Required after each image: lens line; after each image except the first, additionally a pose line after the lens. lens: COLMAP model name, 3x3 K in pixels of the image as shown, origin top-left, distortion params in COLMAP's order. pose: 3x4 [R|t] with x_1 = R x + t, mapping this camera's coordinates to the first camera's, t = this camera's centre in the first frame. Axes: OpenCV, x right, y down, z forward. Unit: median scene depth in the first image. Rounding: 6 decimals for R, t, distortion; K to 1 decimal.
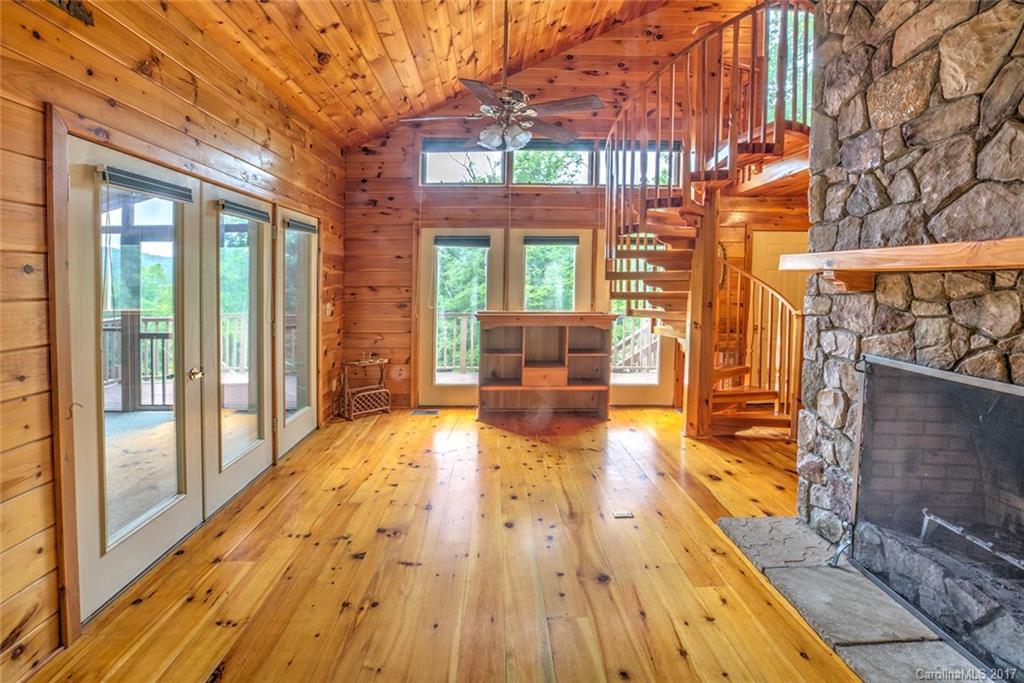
lens RADIAL K [[506.5, 0, 510.8], [0, 506.5, 288.4], [0, 0, 1]] dist [0.036555, 0.000127]
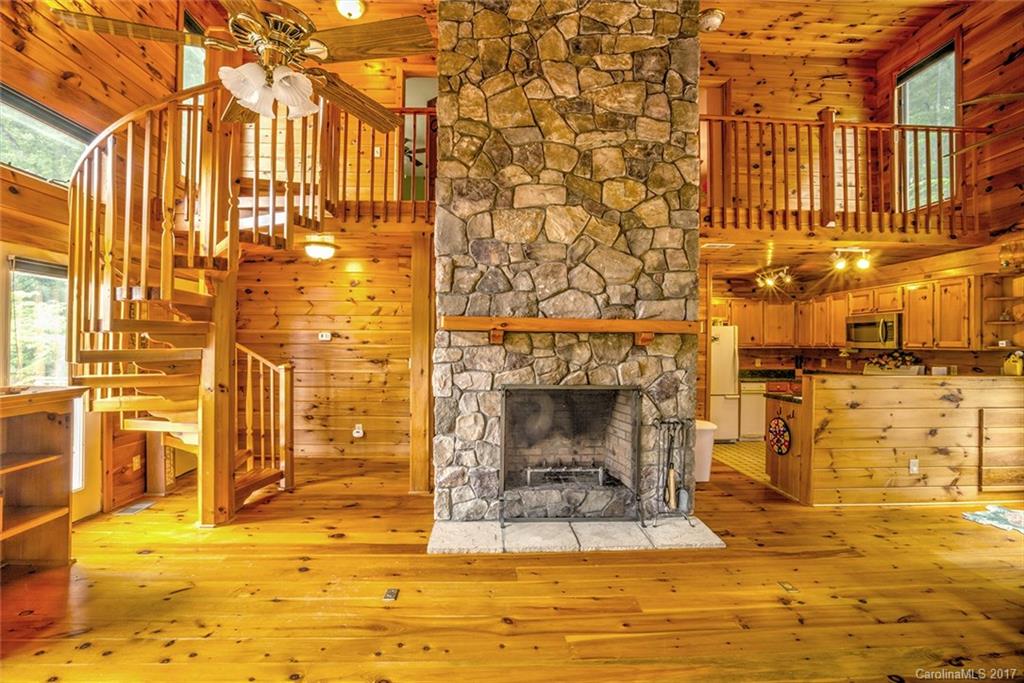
lens RADIAL K [[498.0, 0, 512.0], [0, 498.0, 341.5], [0, 0, 1]] dist [-0.033824, 0.000304]
pose [[-0.014673, -0.005134, 0.999879, -0.809004], [0.005876, 0.999969, 0.005220, -0.008822], [-0.999875, 0.005951, -0.014642, 0.994677]]
